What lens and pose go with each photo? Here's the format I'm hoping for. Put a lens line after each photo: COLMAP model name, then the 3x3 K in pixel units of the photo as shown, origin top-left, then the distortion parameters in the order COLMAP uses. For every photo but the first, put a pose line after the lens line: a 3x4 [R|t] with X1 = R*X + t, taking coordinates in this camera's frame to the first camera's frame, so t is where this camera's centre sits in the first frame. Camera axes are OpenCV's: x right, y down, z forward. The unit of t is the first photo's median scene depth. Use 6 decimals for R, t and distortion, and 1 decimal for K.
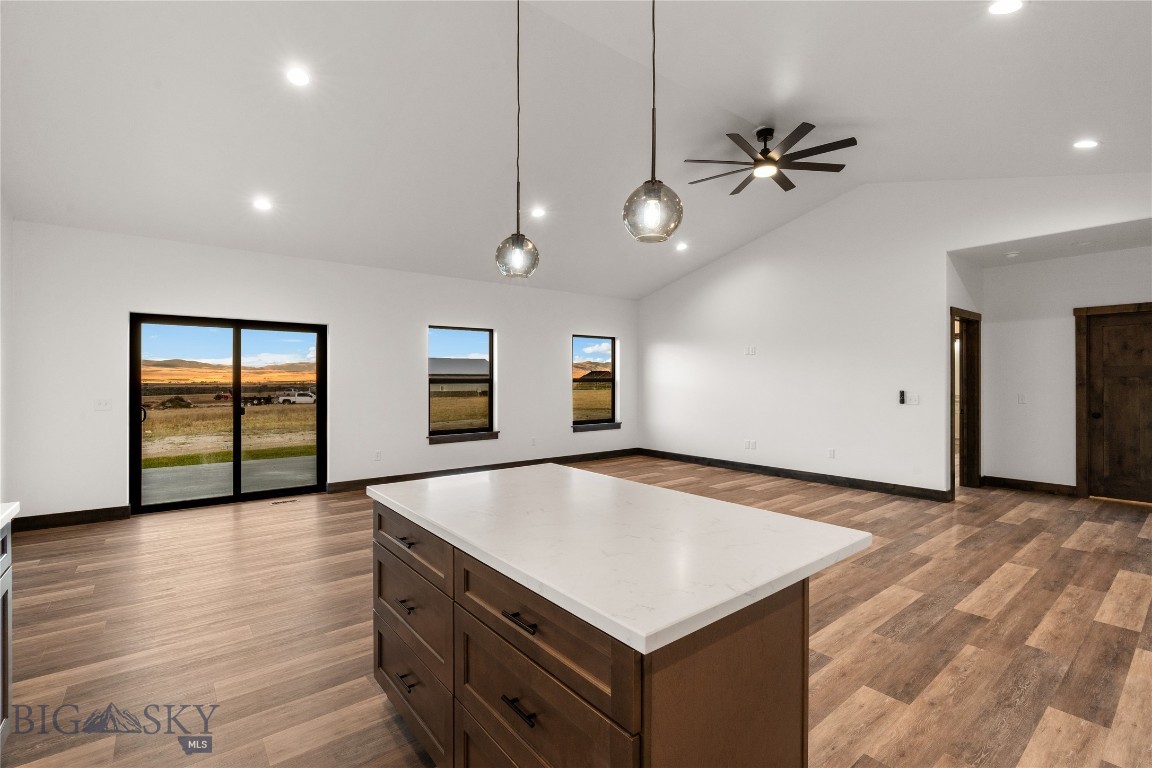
lens RADIAL K [[550.5, 0, 576.0], [0, 550.5, 384.0], [0, 0, 1]] dist [-0.003435, -0.000104]
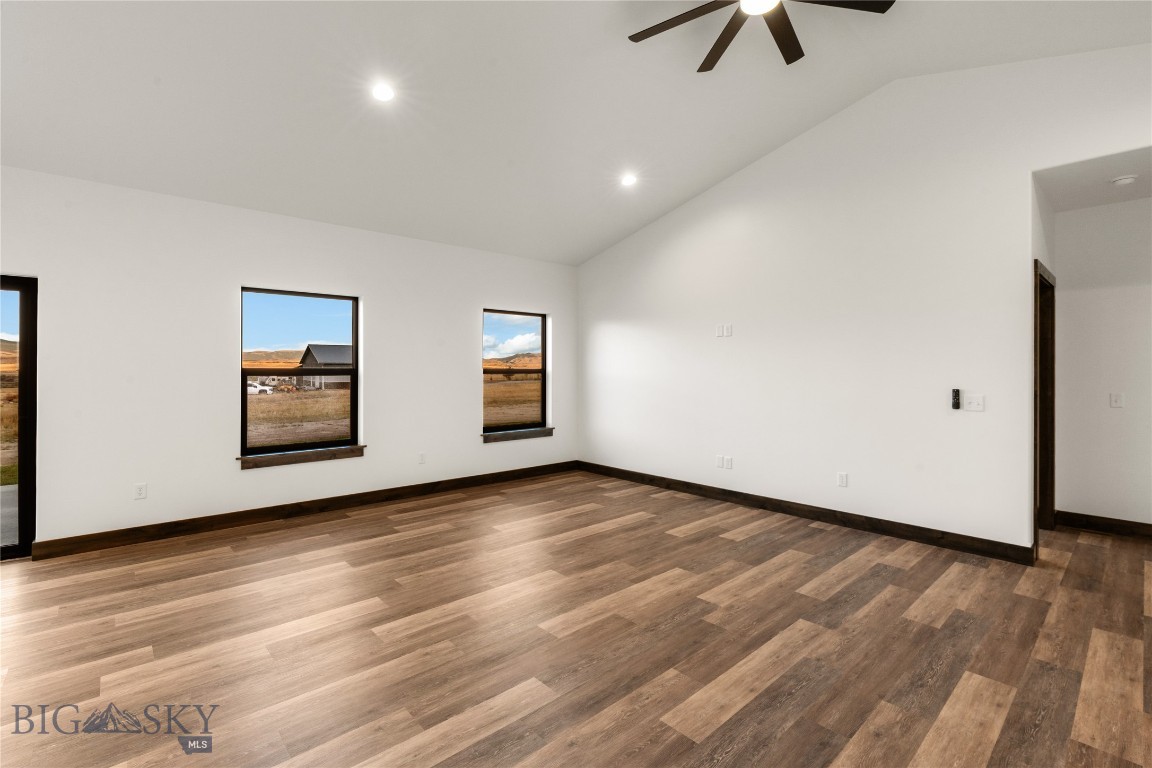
lens RADIAL K [[543.4, 0, 581.8], [0, 543.4, 372.2], [0, 0, 1]] dist [-0.002082, 0.000539]
pose [[0.997848, 0.002940, 0.065502, 0.086836], [-0.002685, 0.999988, -0.003986, -0.003386], [-0.065513, 0.003801, 0.997844, 0.313557]]
